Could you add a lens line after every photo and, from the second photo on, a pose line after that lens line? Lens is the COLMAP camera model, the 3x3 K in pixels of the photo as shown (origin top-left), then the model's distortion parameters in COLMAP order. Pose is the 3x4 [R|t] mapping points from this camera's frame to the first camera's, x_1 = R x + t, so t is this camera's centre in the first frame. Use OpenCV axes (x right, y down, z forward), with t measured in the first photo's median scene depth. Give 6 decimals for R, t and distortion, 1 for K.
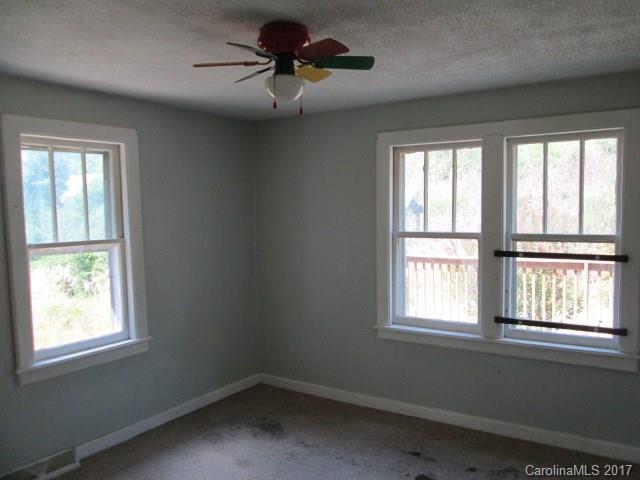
lens RADIAL K [[533.1, 0, 320.0], [0, 533.1, 240.0], [0, 0, 1]] dist [-0.030549, -0.003735]
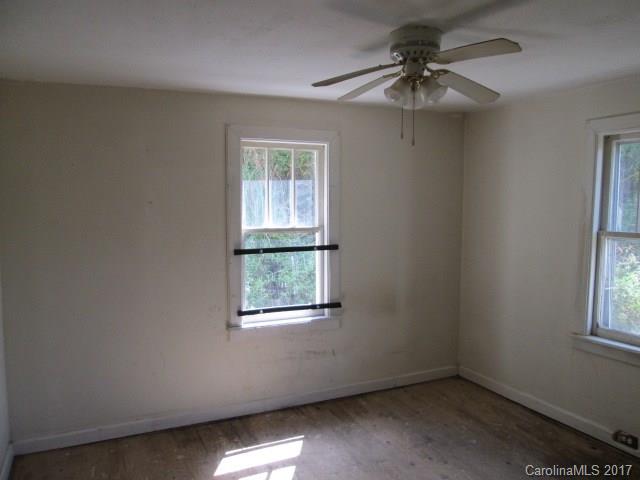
lens RADIAL K [[533.1, 0, 320.0], [0, 533.1, 240.0], [0, 0, 1]] dist [-0.030549, -0.003735]
pose [[0.873664, 0.047914, -0.484164, 0.200513], [-0.042273, 0.998851, 0.022568, -0.000771], [0.484689, 0.000751, 0.874686, -0.006987]]
